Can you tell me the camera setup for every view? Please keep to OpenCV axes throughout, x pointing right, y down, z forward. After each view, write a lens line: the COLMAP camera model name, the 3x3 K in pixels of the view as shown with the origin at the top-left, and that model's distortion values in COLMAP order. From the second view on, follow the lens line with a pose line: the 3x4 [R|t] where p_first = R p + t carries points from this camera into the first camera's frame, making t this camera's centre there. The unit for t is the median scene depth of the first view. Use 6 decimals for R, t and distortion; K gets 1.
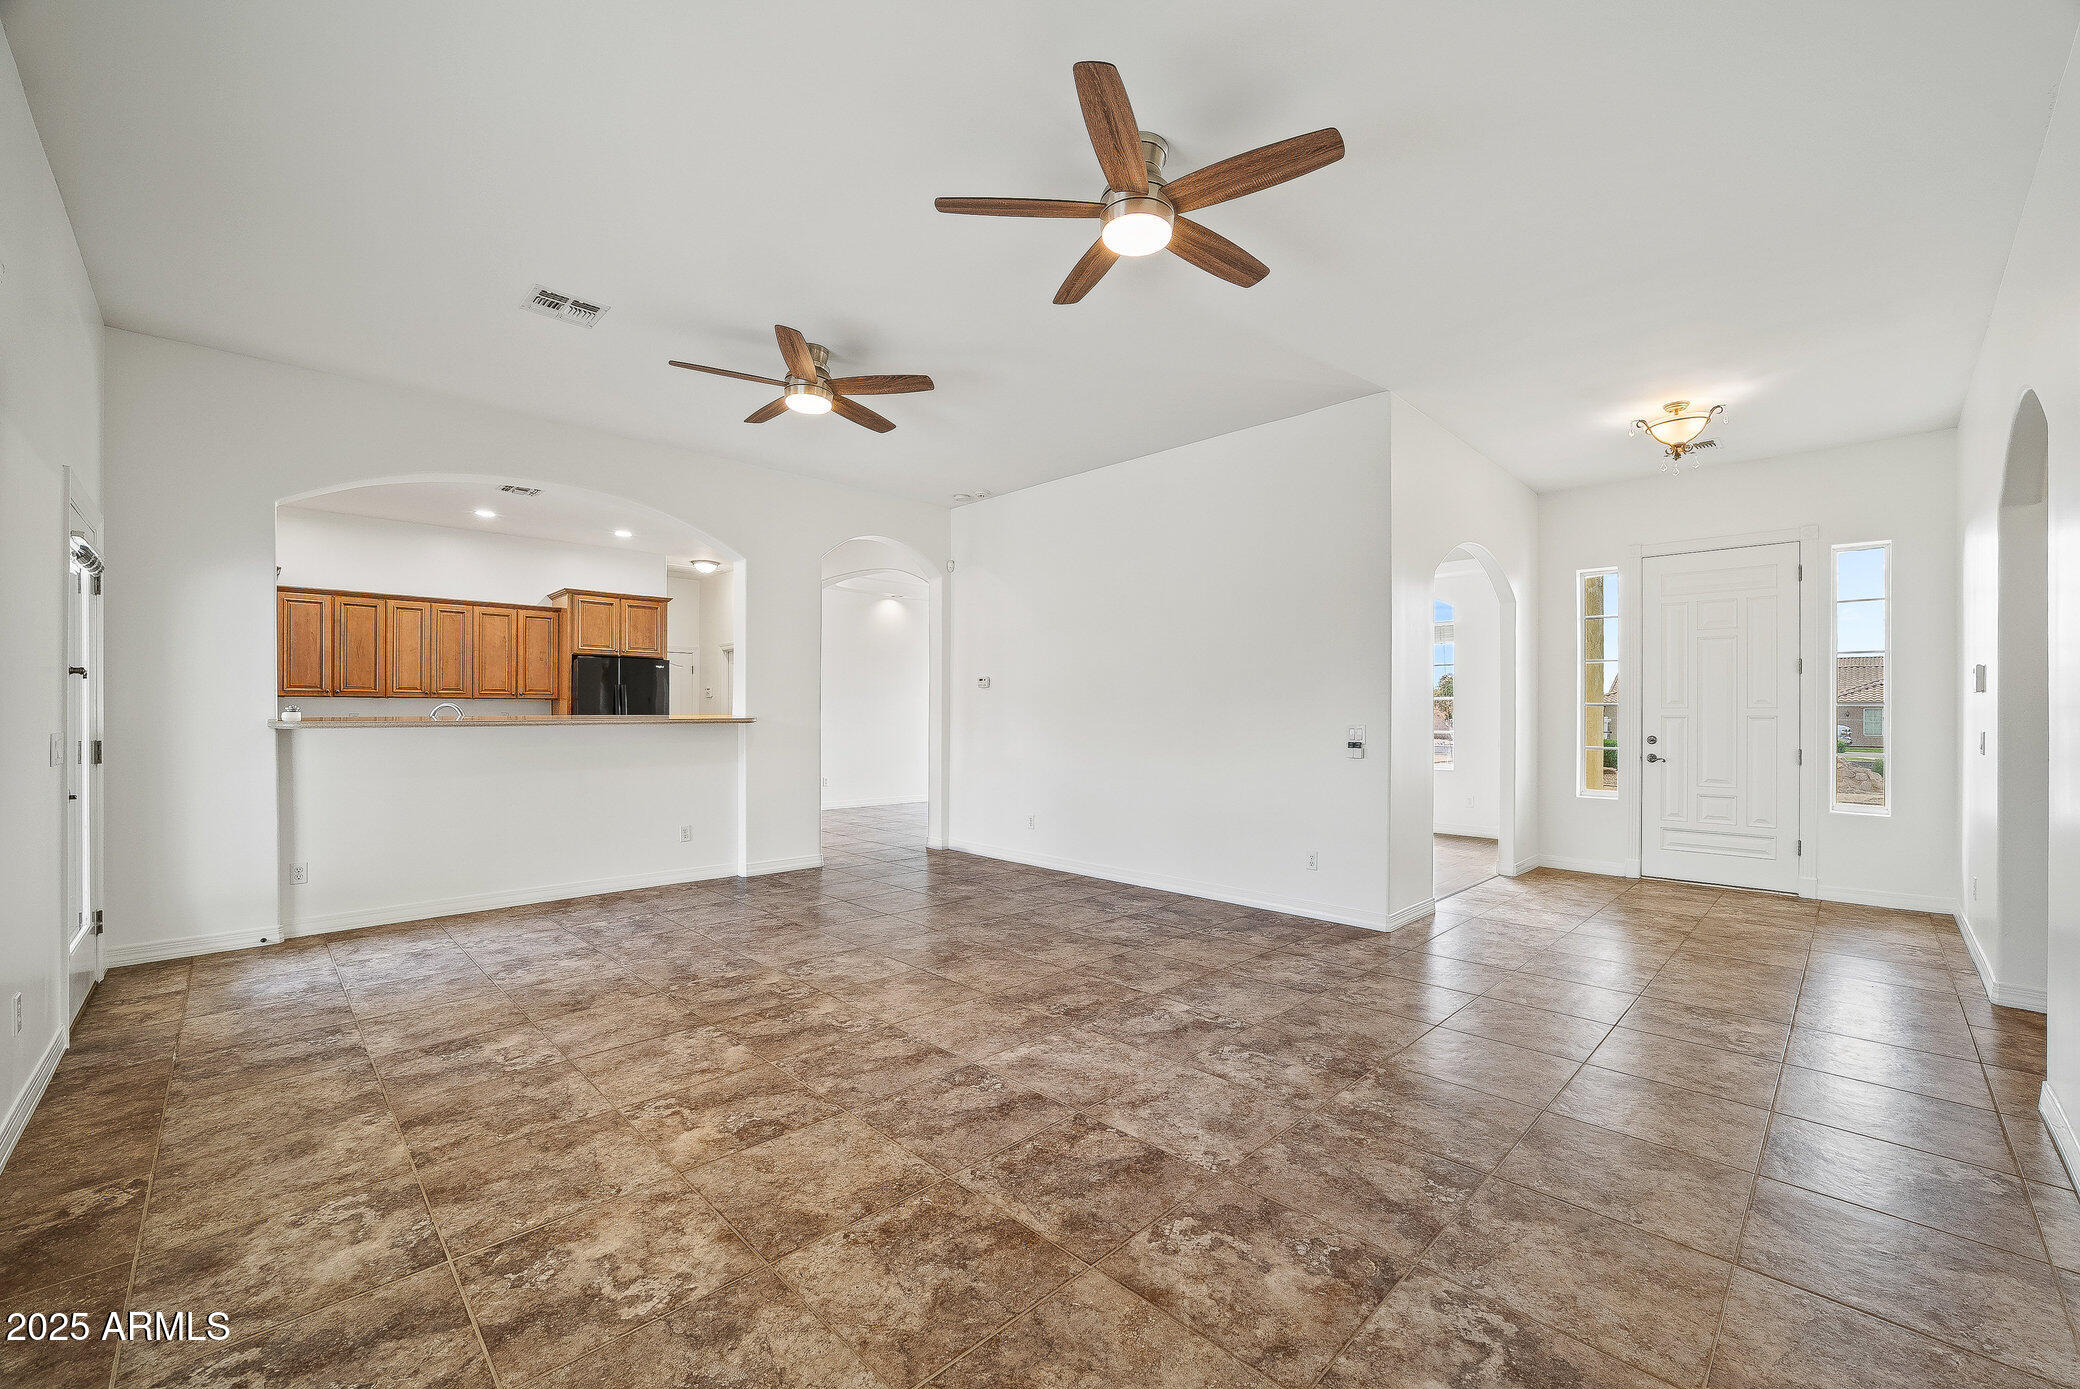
lens RADIAL K [[832.0, 0, 1052.9], [0, 832.0, 710.4], [0, 0, 1]] dist [-0.032008, 0.009271]
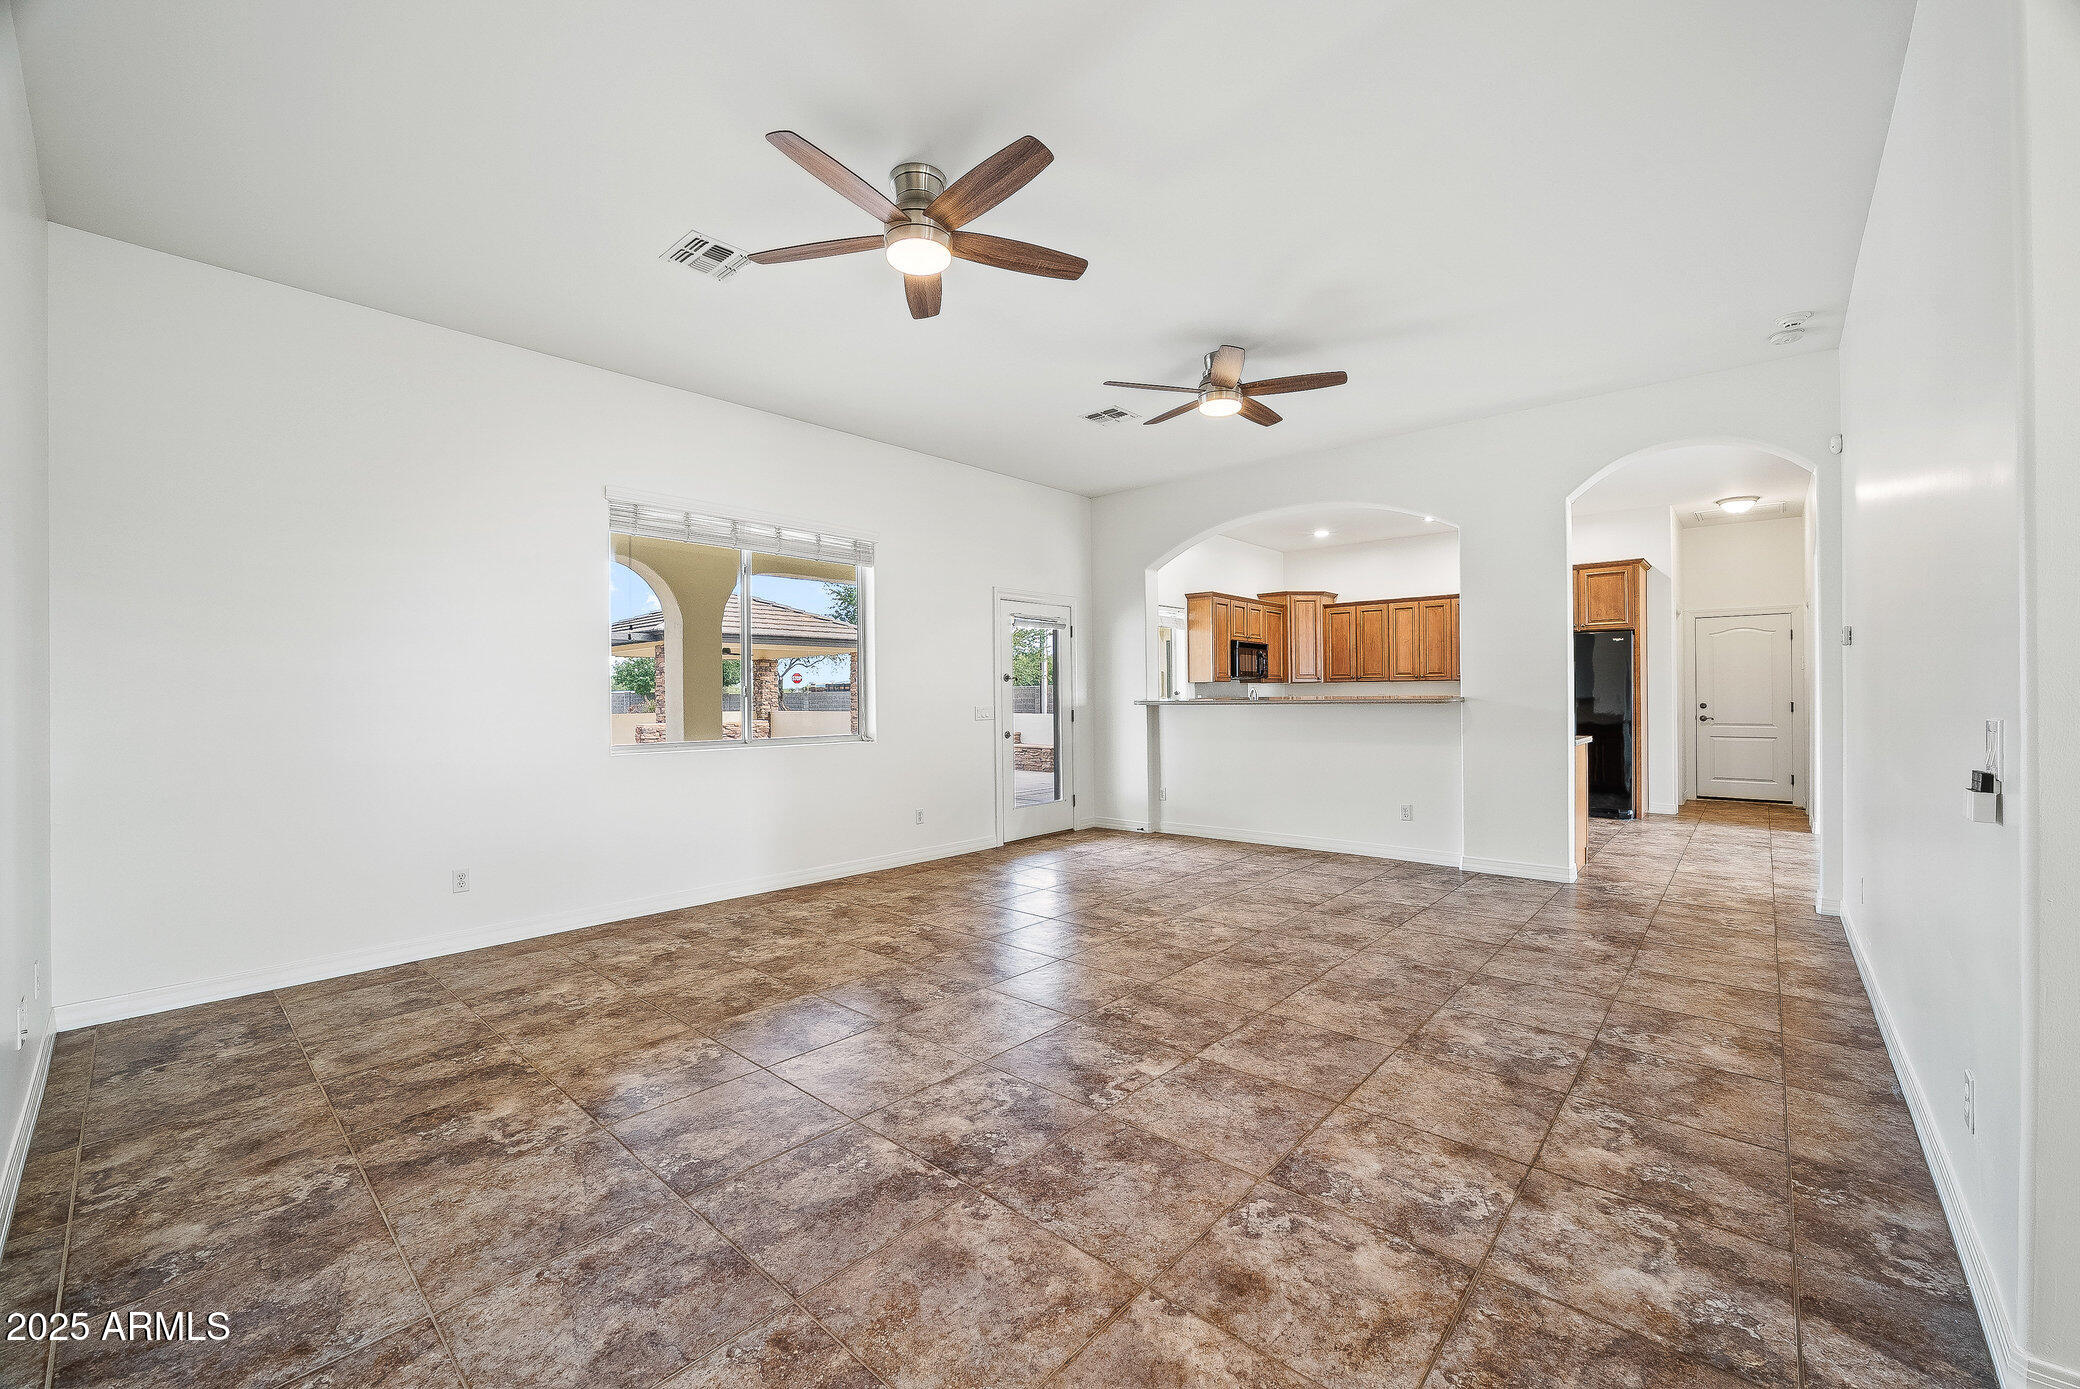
lens RADIAL K [[832.0, 0, 1039.0], [0, 832.0, 694.1], [0, 0, 1]] dist [-0.032008, 0.009271]
pose [[0.052430, -0.005450, -0.998610, 0.826149], [0.013248, 0.999901, -0.004761, 0.004817], [0.998537, -0.012980, 0.052497, 0.759735]]
